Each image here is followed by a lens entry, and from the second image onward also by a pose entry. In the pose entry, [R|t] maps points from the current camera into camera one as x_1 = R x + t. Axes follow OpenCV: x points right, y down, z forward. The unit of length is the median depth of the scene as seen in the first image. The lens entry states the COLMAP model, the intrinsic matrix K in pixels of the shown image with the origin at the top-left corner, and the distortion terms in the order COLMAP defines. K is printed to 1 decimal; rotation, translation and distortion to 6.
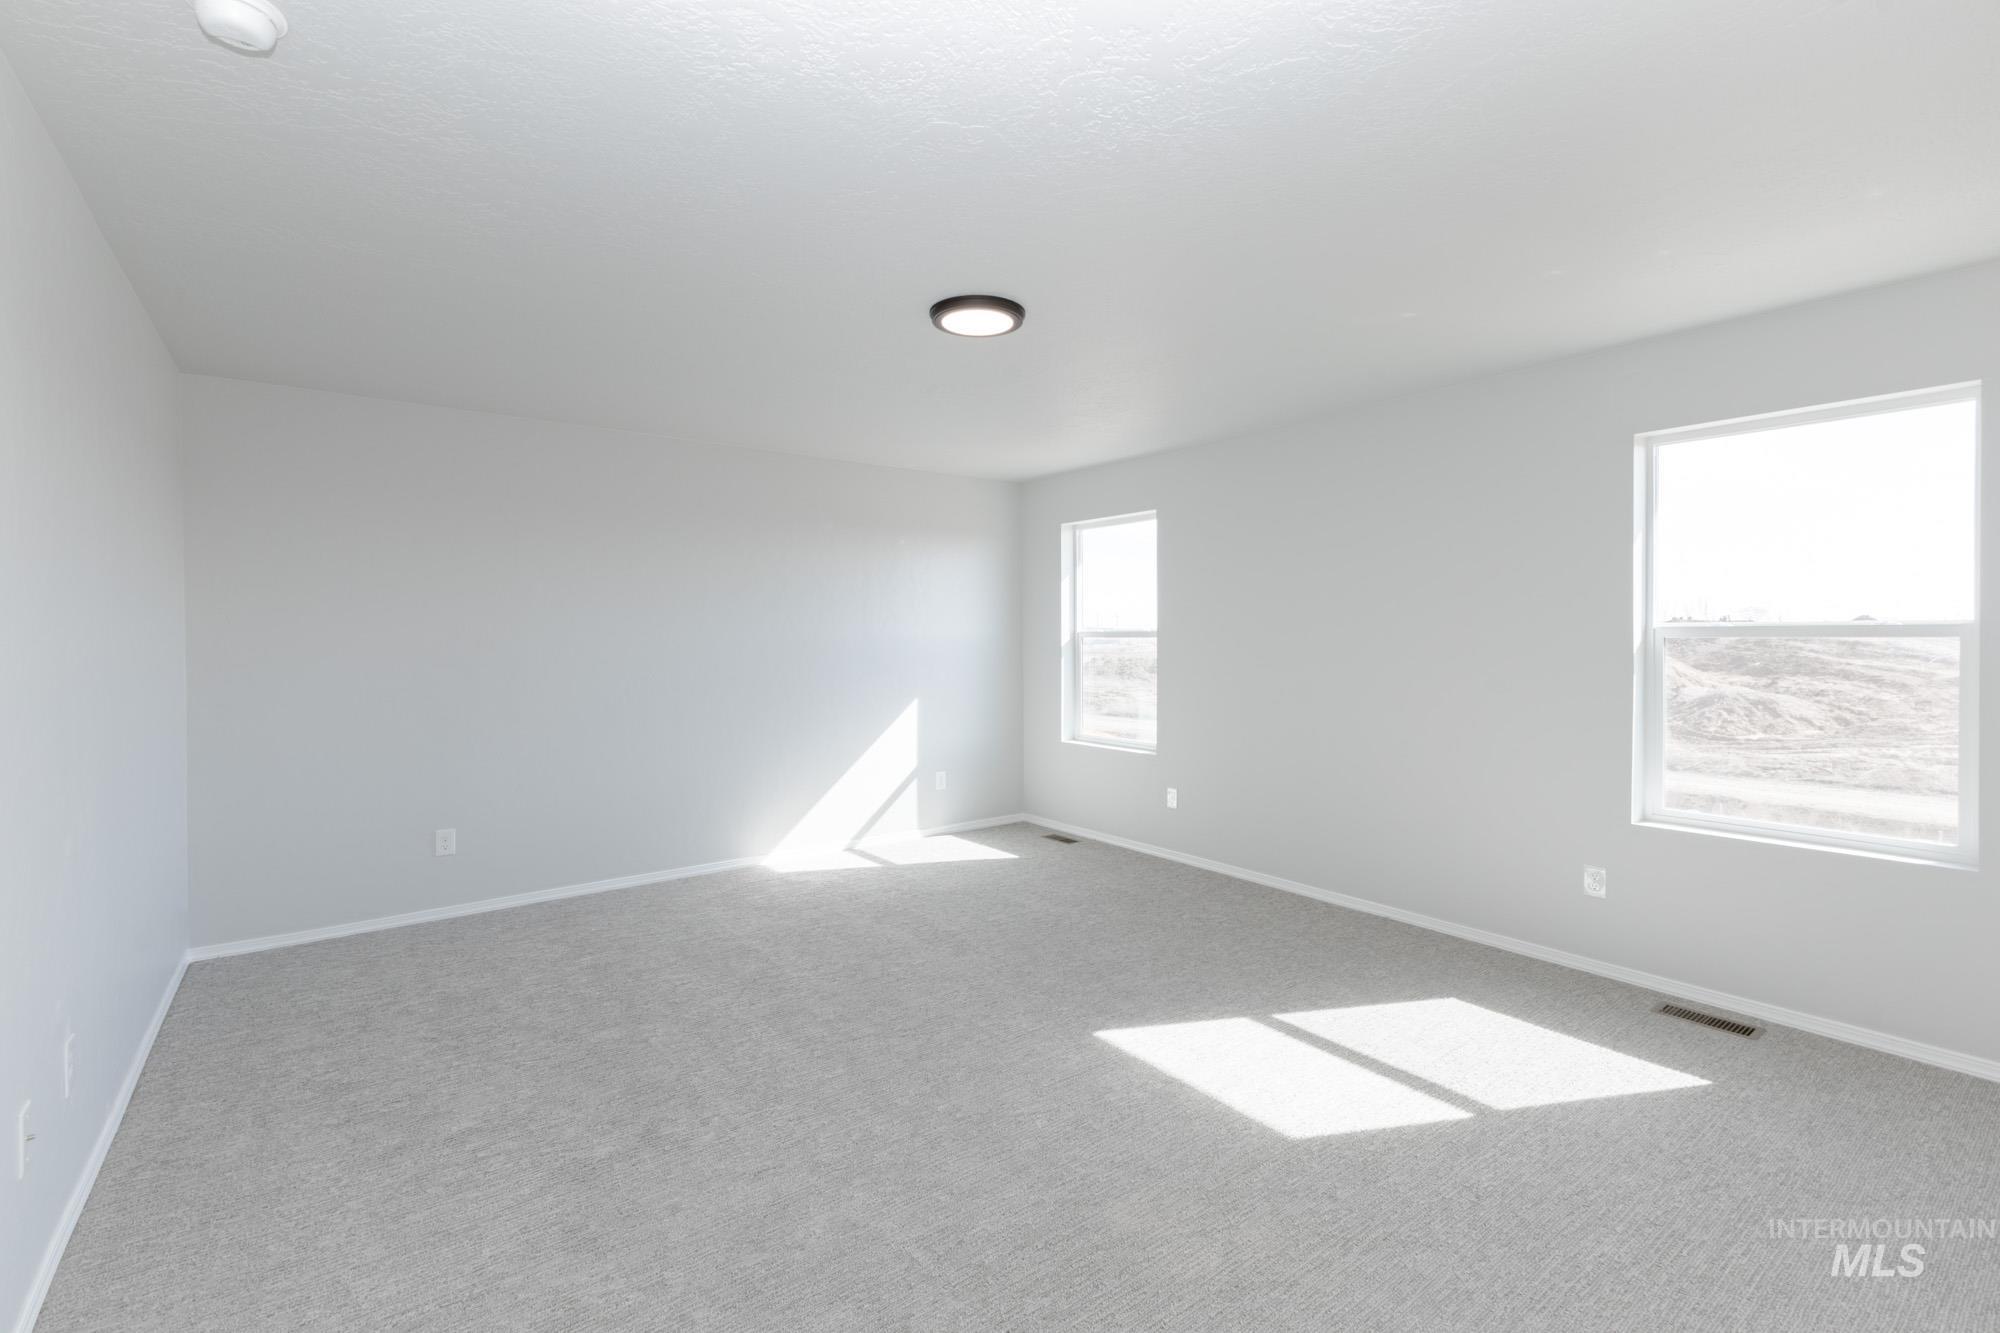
lens RADIAL K [[861.3, 0, 996.7], [0, 861.3, 657.3], [0, 0, 1]] dist [0.000037, -0.000064]
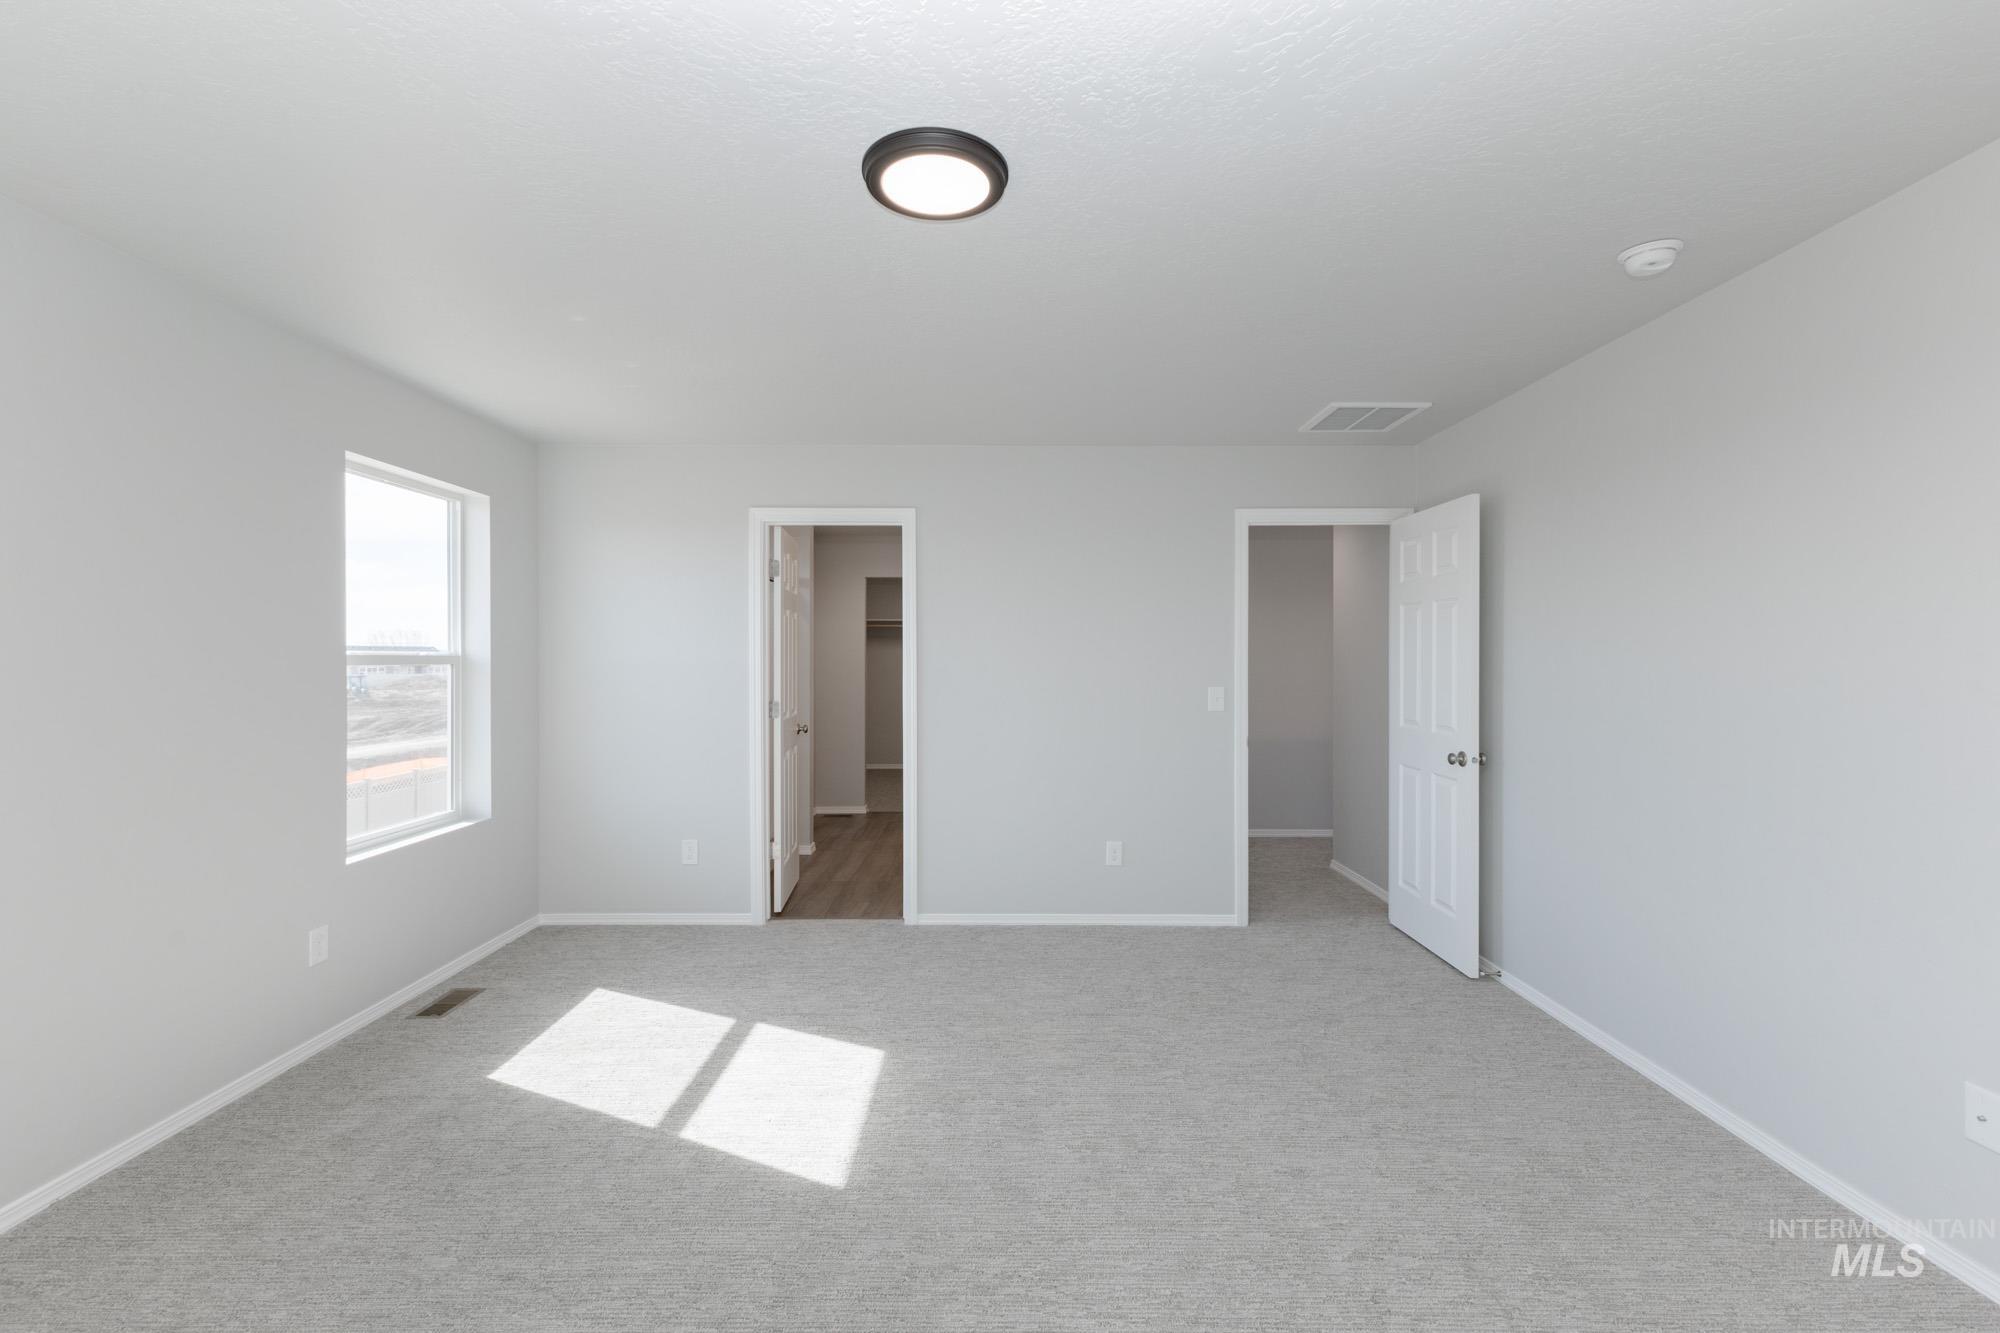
lens RADIAL K [[861.3, 0, 996.7], [0, 861.3, 657.3], [0, 0, 1]] dist [0.000037, -0.000064]
pose [[-0.789682, 0.005728, 0.613489, -0.254835], [0.018971, 0.999706, 0.015086, -0.020697], [-0.613223, 0.023552, -0.789559, 0.830013]]
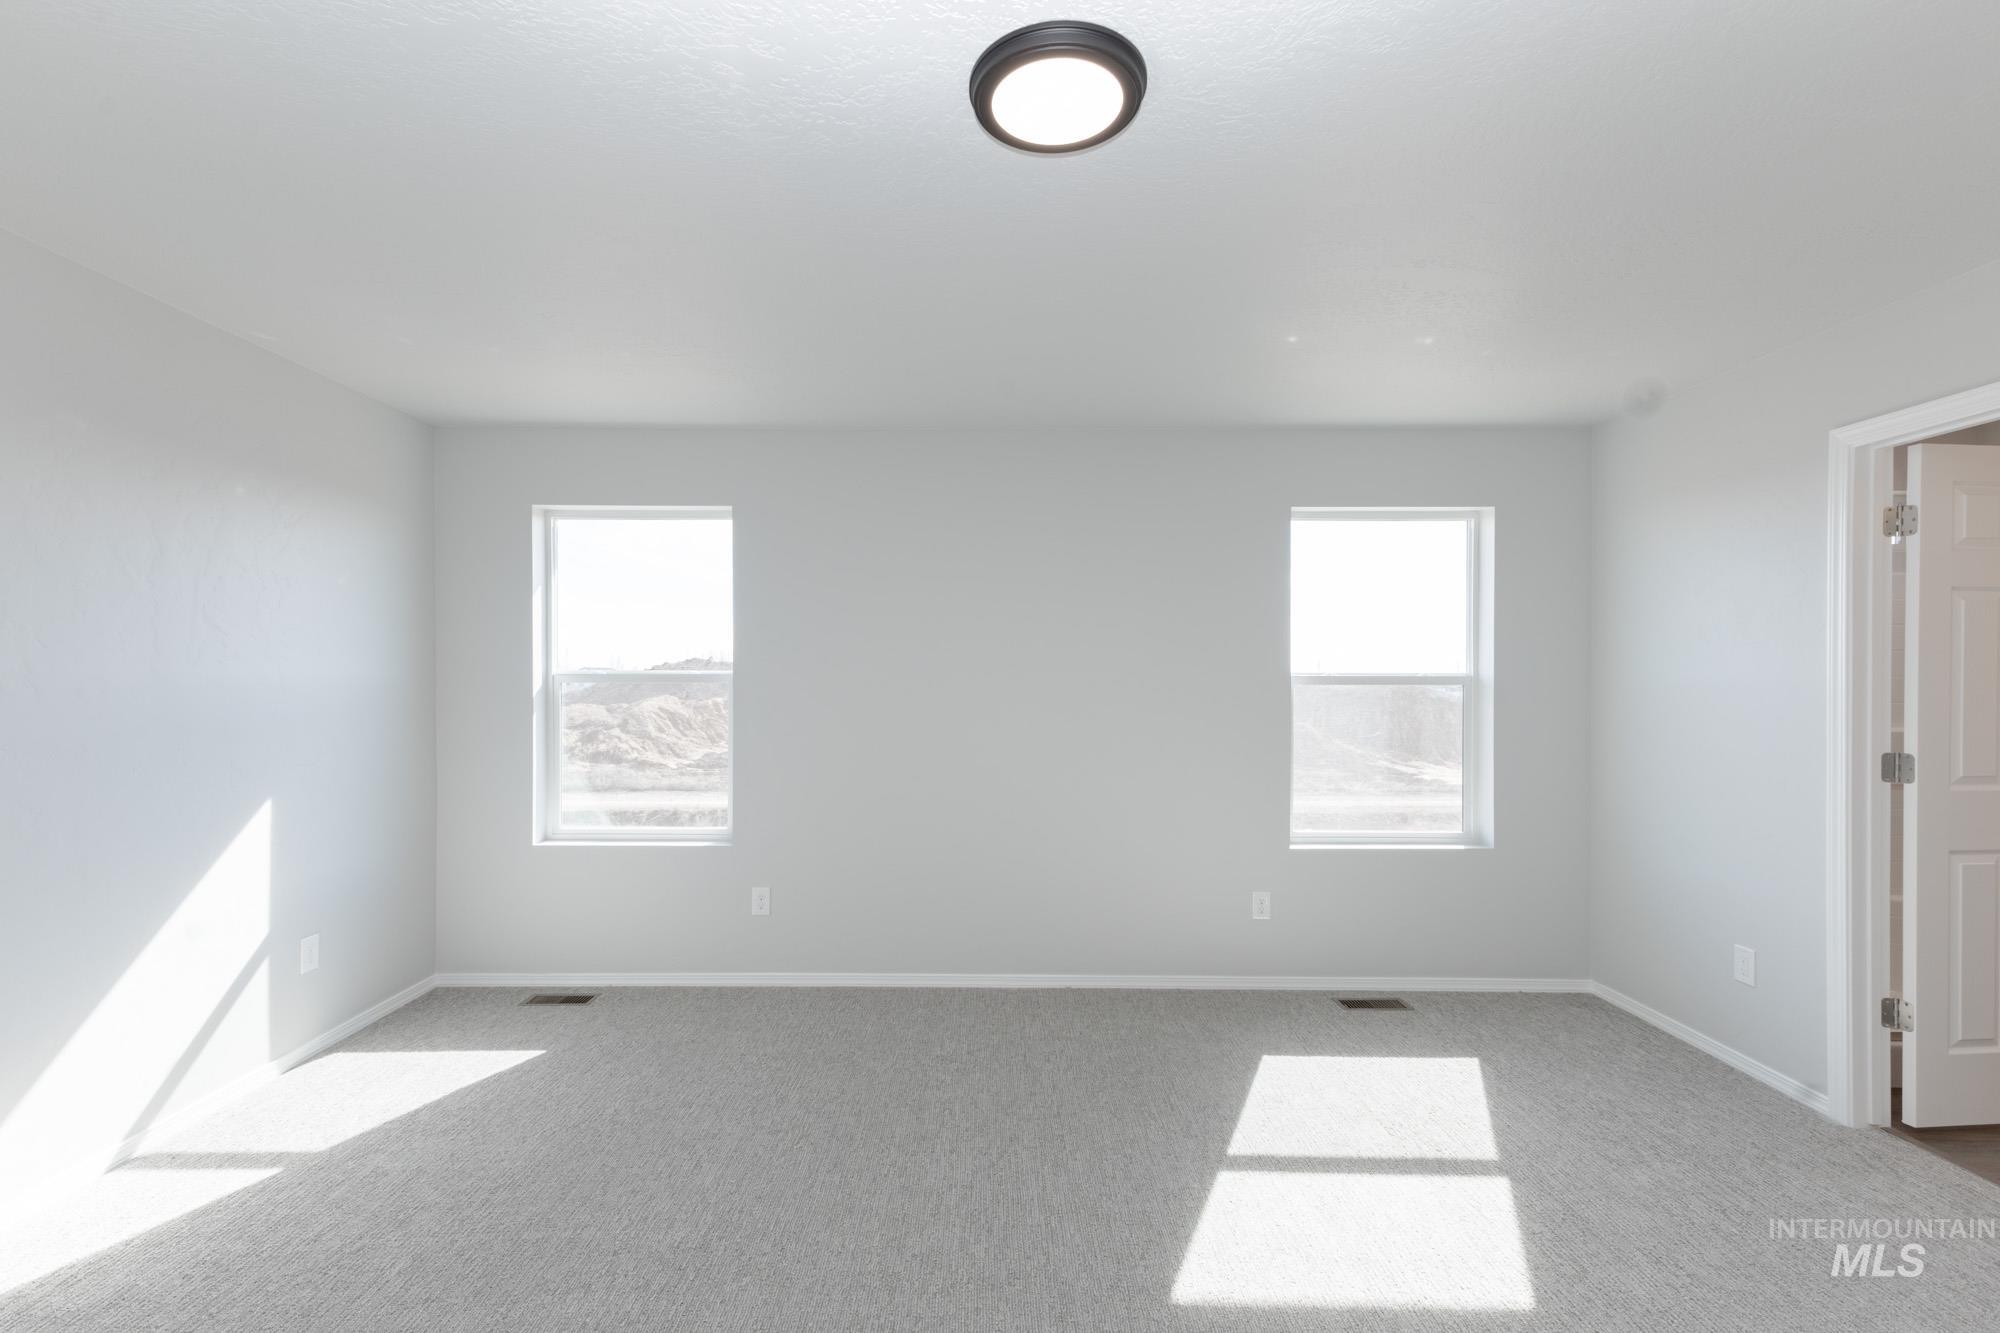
lens RADIAL K [[874.1, 0, 984.4], [0, 874.1, 688.3], [0, 0, 1]] dist [0.010313, 0.000277]
pose [[0.611719, -0.001300, 0.791074, -0.269880], [0.015117, 0.999835, -0.010046, -0.007916], [-0.790931, 0.018104, 0.611638, 0.387833]]
